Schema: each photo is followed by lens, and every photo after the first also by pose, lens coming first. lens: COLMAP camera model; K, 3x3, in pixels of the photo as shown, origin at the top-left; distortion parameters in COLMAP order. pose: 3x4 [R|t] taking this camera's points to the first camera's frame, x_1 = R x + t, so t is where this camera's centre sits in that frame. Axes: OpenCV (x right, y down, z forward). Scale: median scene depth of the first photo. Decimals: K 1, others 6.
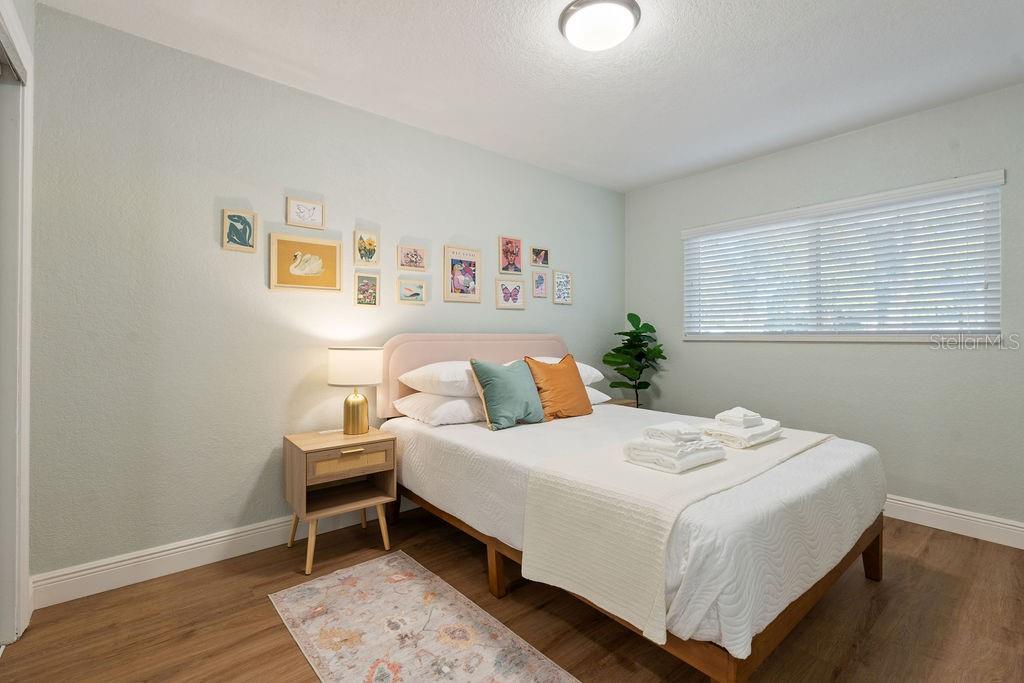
lens RADIAL K [[486.7, 0, 512.0], [0, 486.7, 341.5], [0, 0, 1]] dist [-0.001015, -0.000091]
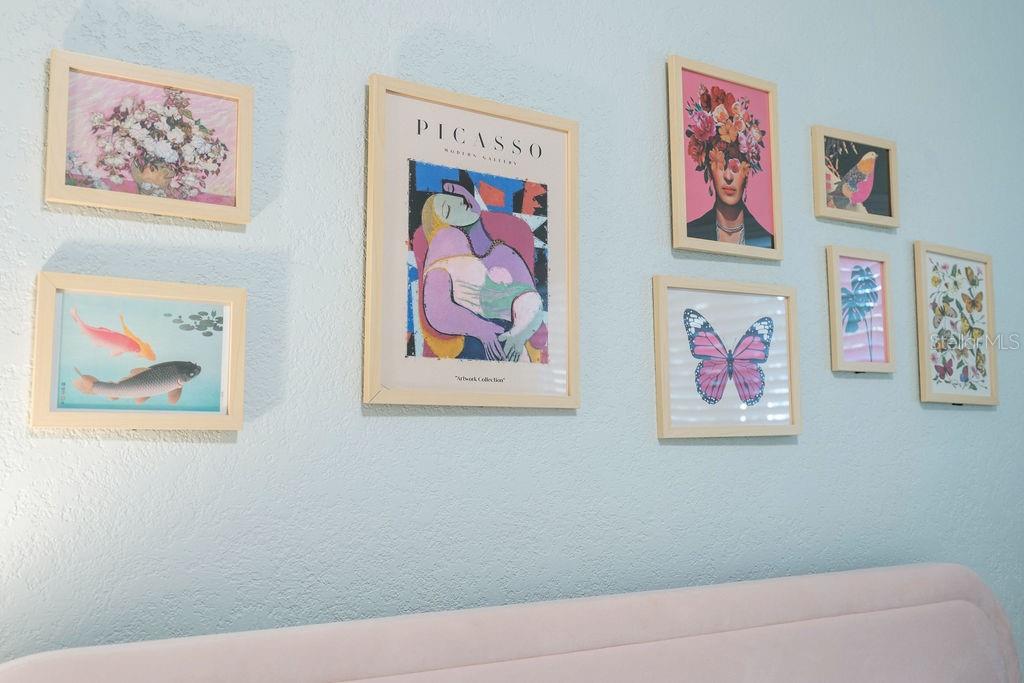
lens RADIAL K [[1061.7, 0, 512.0], [0, 1061.7, 341.5], [0, 0, 1]] dist [0.010050, 0.007817]
pose [[0.995722, -0.013352, -0.091433, -0.050638], [0.002602, 0.993164, -0.116695, -0.057759], [0.092366, 0.115958, 0.988950, 0.590393]]
